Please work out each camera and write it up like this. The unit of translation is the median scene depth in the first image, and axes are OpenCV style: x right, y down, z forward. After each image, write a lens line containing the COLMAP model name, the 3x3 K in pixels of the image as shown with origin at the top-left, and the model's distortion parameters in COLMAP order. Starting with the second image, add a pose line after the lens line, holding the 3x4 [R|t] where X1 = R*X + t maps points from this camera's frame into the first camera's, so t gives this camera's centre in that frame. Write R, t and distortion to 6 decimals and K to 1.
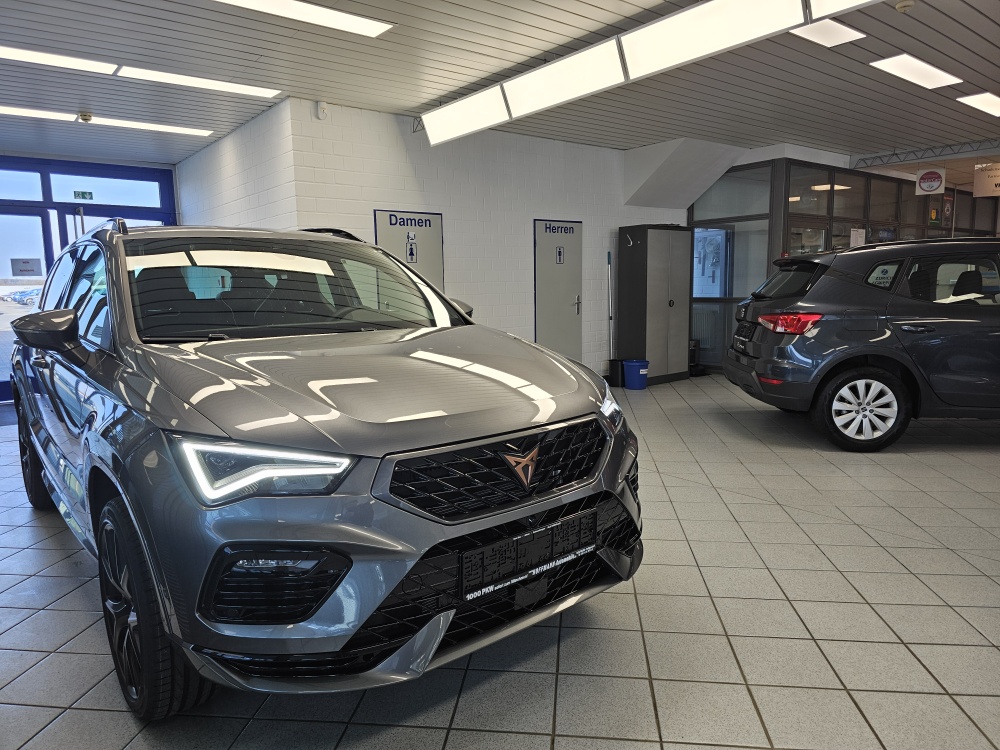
lens RADIAL K [[677.0, 0, 497.6], [0, 677.0, 376.7], [0, 0, 1]] dist [0.075479, -0.070013]
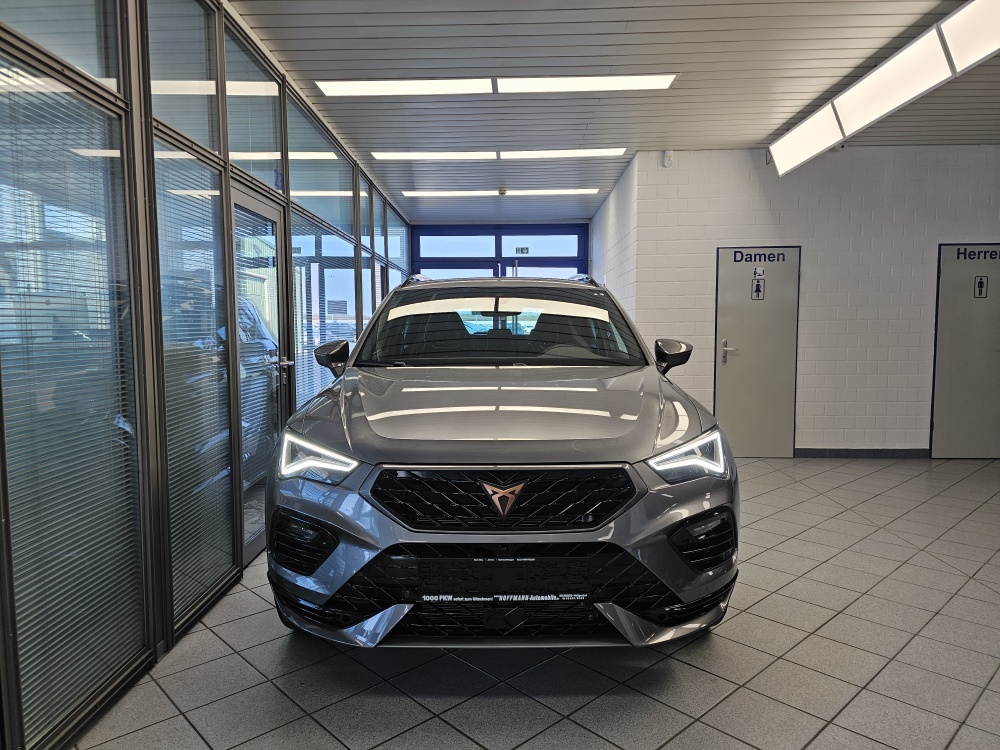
lens RADIAL K [[677.0, 0, 497.6], [0, 677.0, 376.7], [0, 0, 1]] dist [0.075479, -0.070013]
pose [[0.759996, 0.063946, -0.646775, 0.231257], [-0.095863, 0.995293, -0.014241, -0.013586], [0.642819, 0.072825, 0.762548, 0.050757]]
